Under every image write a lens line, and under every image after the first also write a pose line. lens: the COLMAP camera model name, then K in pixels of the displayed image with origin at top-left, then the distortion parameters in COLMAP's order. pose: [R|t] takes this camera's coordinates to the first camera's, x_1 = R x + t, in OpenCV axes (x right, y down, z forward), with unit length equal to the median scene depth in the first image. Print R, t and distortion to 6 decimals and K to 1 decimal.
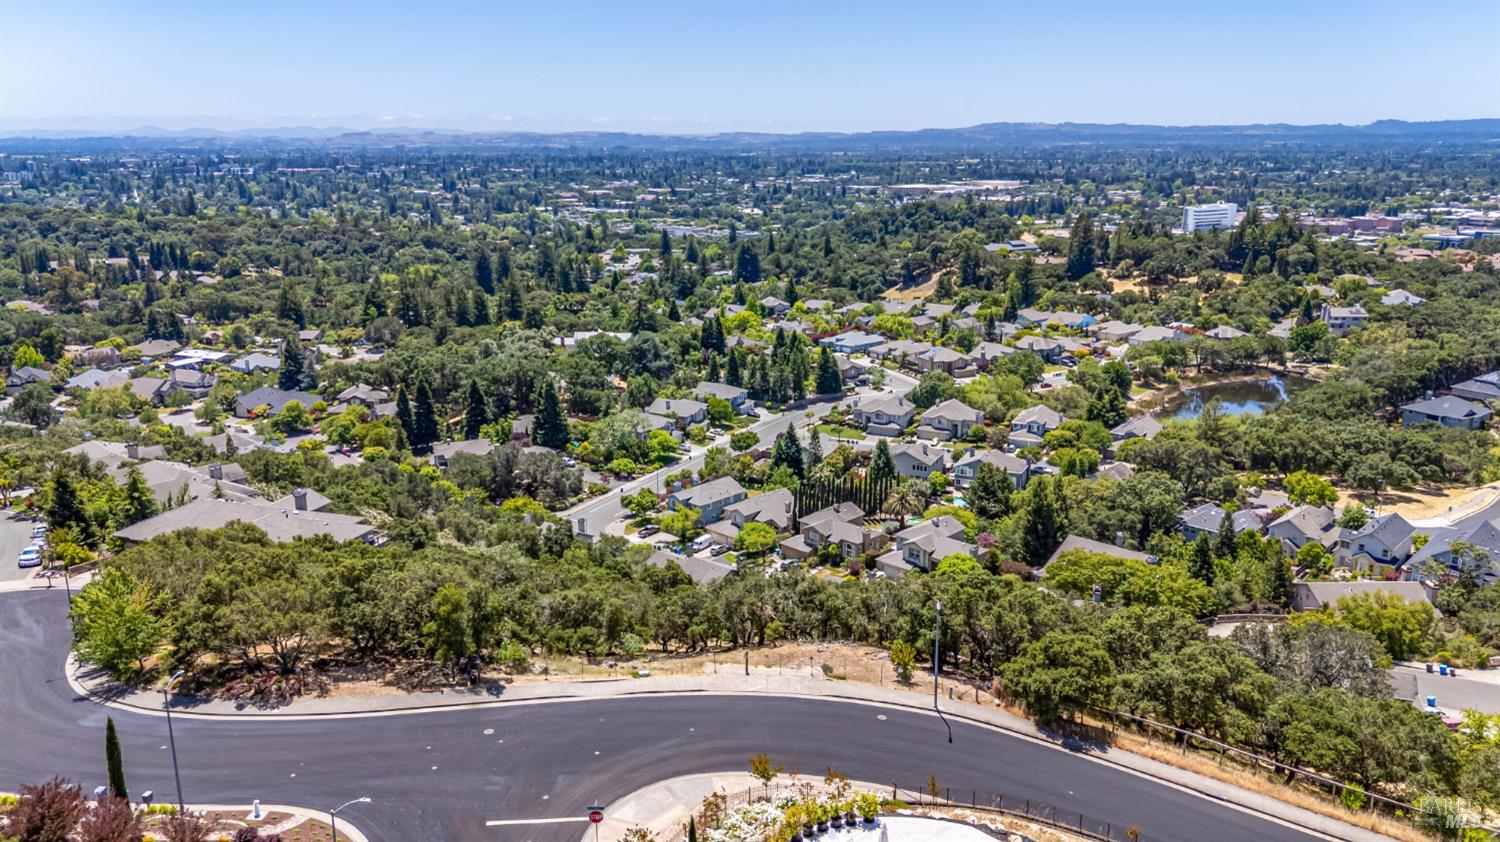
lens RADIAL K [[1102.3, 0, 750.6], [0, 1102.3, 425.5], [0, 0, 1]] dist [0.077760, -0.076517]
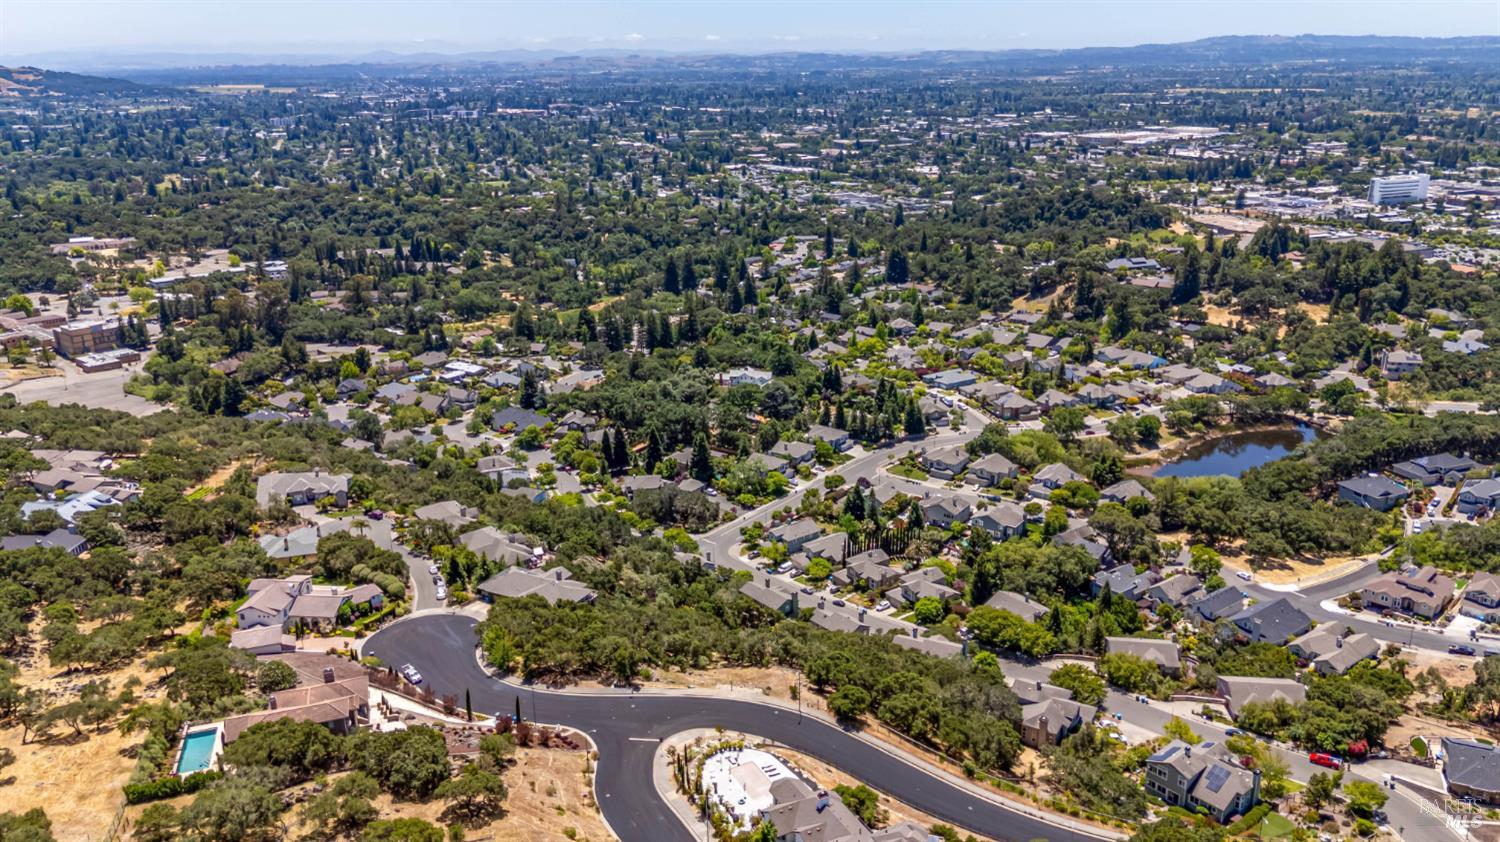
lens RADIAL K [[1102.3, 0, 749.3], [0, 1102.3, 430.8], [0, 0, 1]] dist [0.077760, -0.076517]
pose [[0.984665, 0.046410, -0.168169, 0.092113], [-0.033520, 0.996335, 0.078694, -0.121036], [0.171205, -0.071850, 0.982612, -0.308799]]
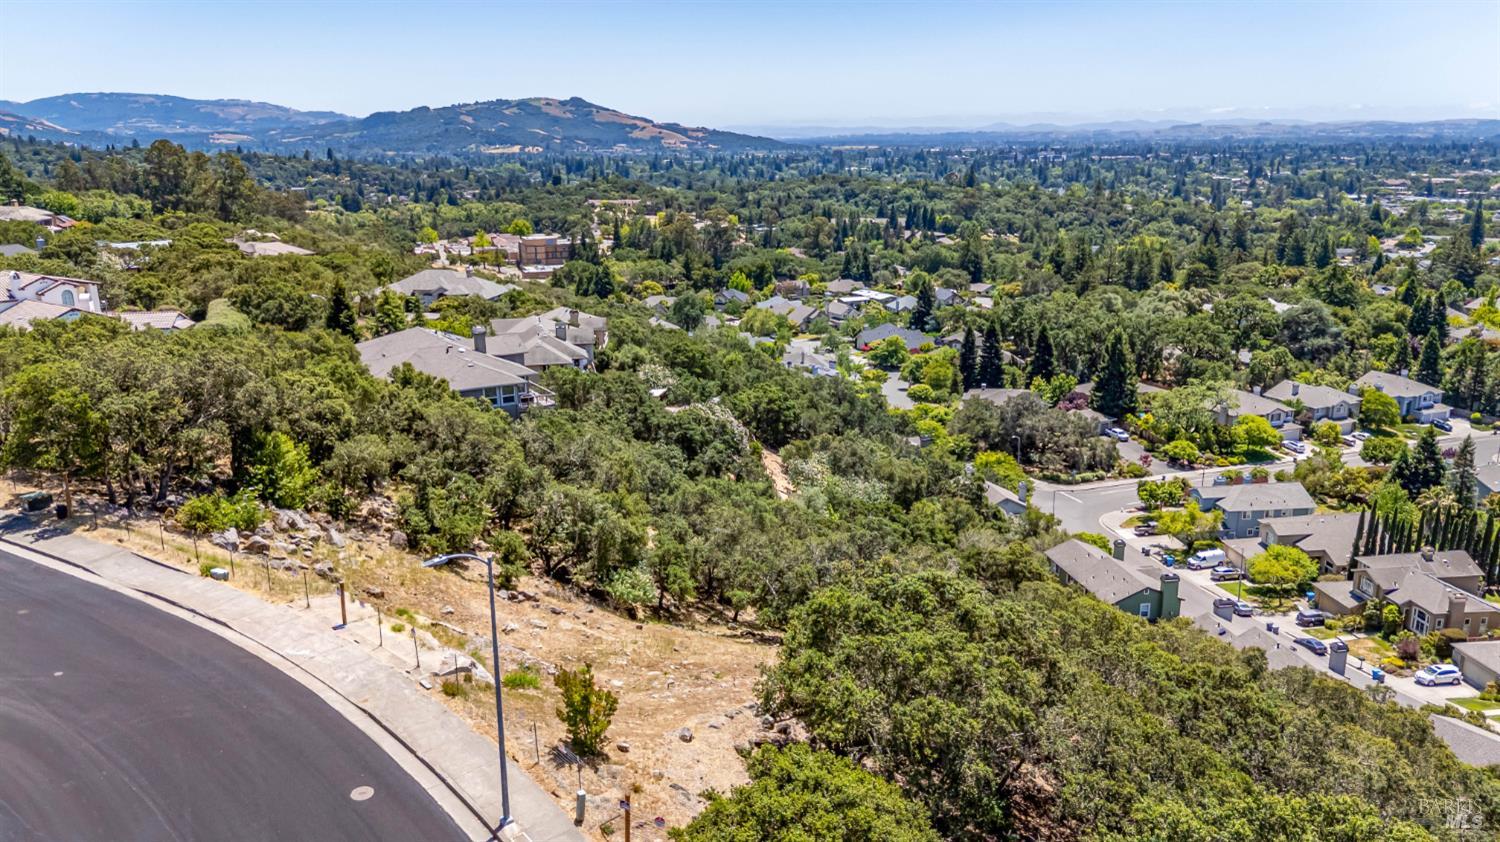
lens RADIAL K [[1102.3, 0, 749.9], [0, 1102.3, 421.8], [0, 0, 1]] dist [0.077760, -0.076517]
pose [[0.768329, 0.161332, -0.619389, 0.092461], [-0.160364, 0.985368, 0.057733, 0.014744], [0.619640, 0.054970, 0.782959, 0.146911]]
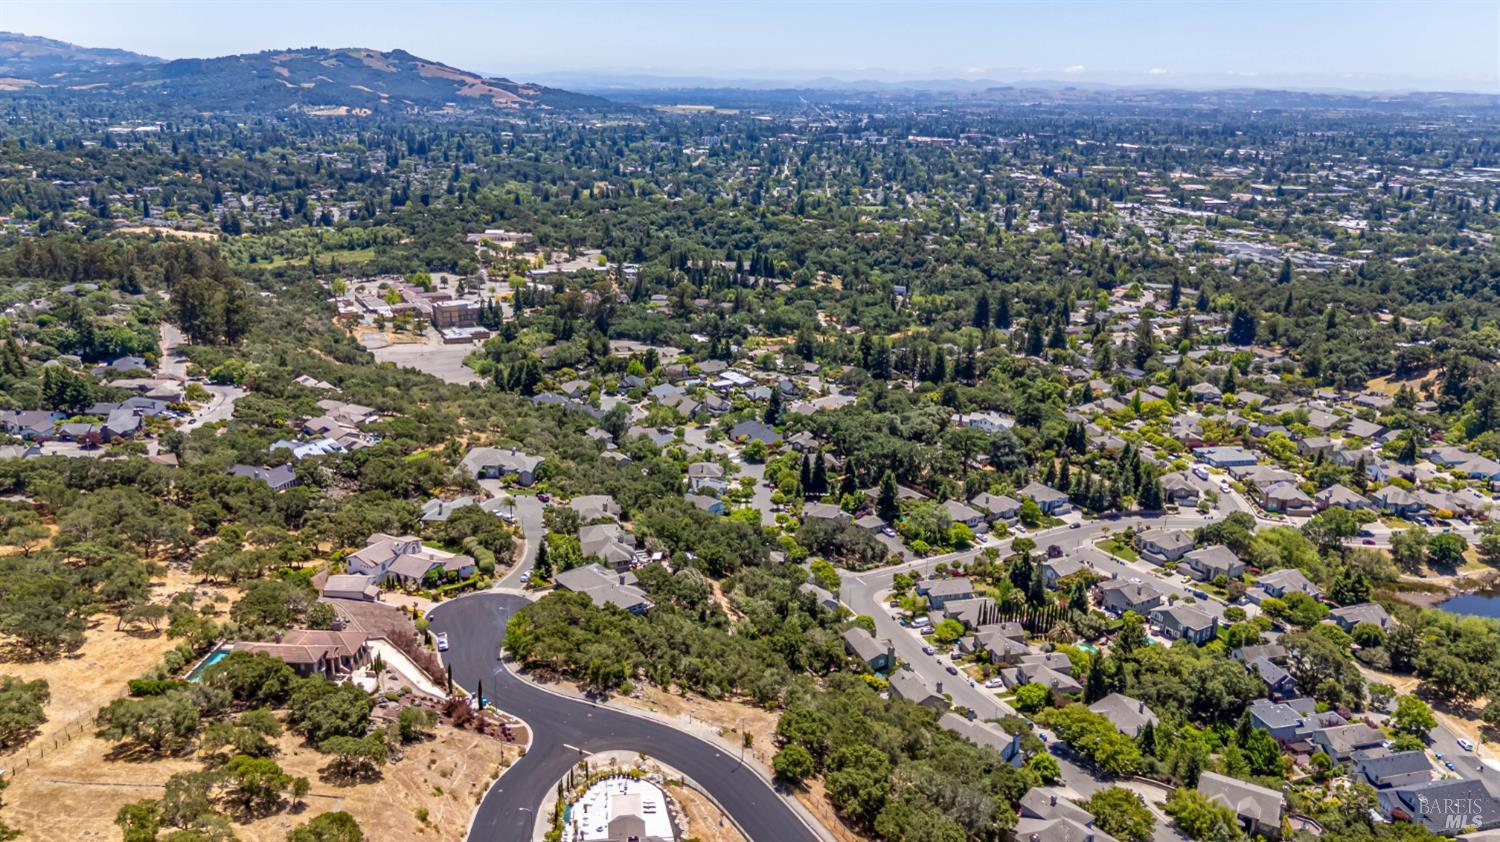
lens RADIAL K [[1102.3, 0, 747.8], [0, 1102.3, 430.0], [0, 0, 1]] dist [0.077760, -0.076517]
pose [[0.853109, 0.174557, -0.491666, 0.258953], [-0.151563, 0.984647, 0.086597, -0.141288], [0.499234, 0.000641, 0.866467, -0.237966]]
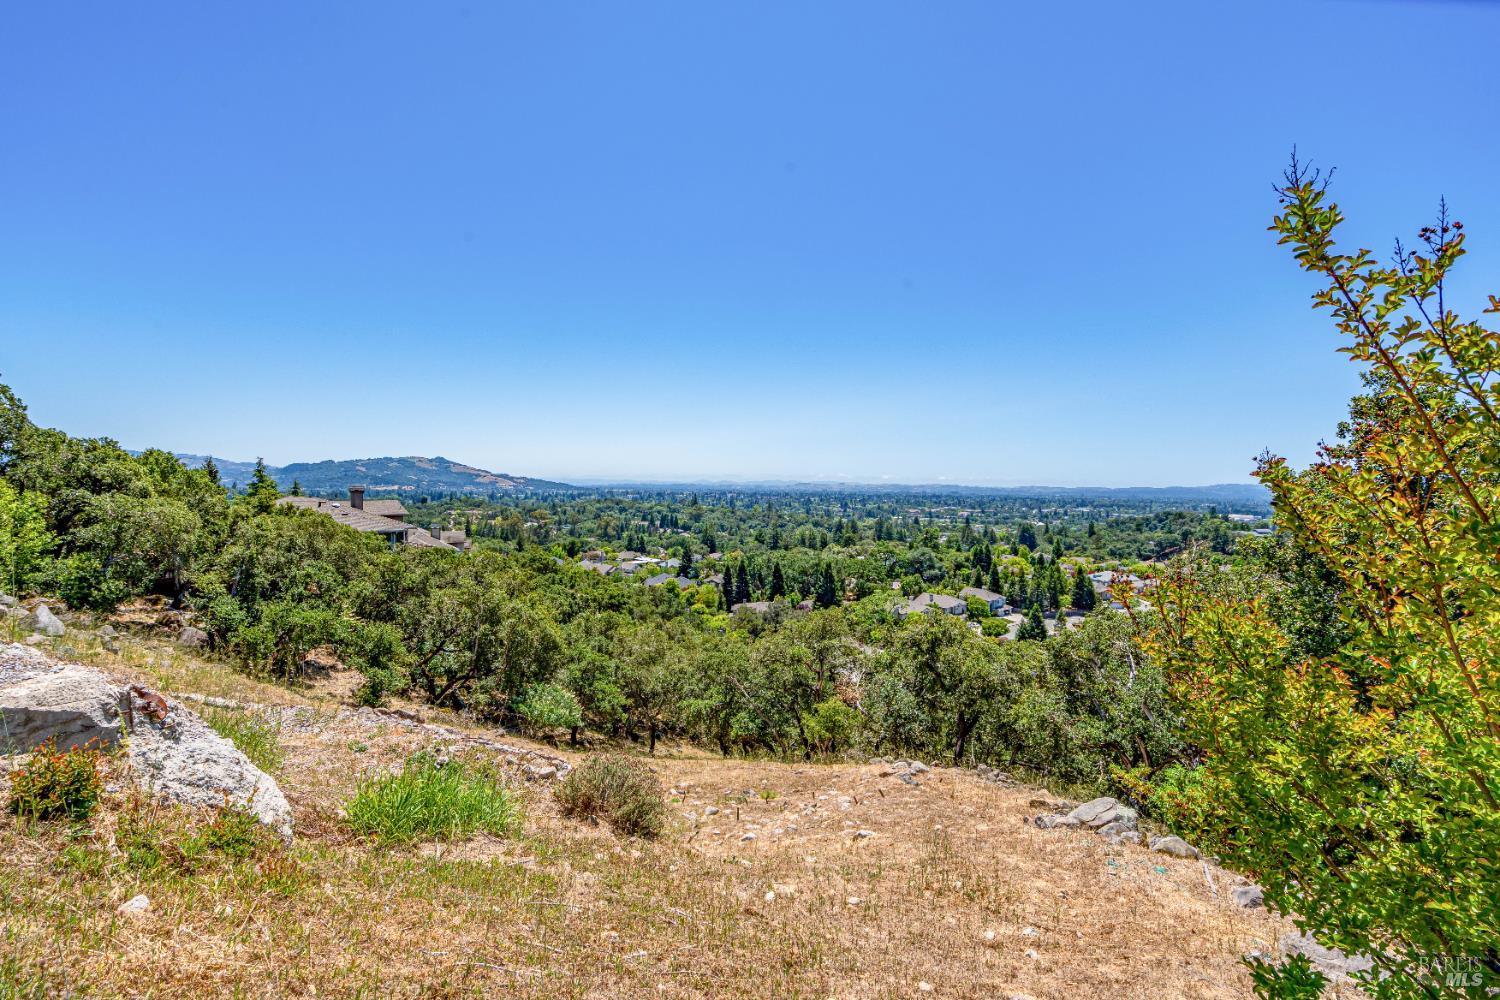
lens RADIAL K [[672.4, 0, 750.3], [0, 672.4, 502.0], [0, 0, 1]] dist [-0.007355, 0.001628]
pose [[0.917033, 0.027216, -0.397882, 0.025697], [-0.118821, 0.971005, -0.207437, 0.044638], [0.380700, 0.237503, 0.893678, 0.205960]]
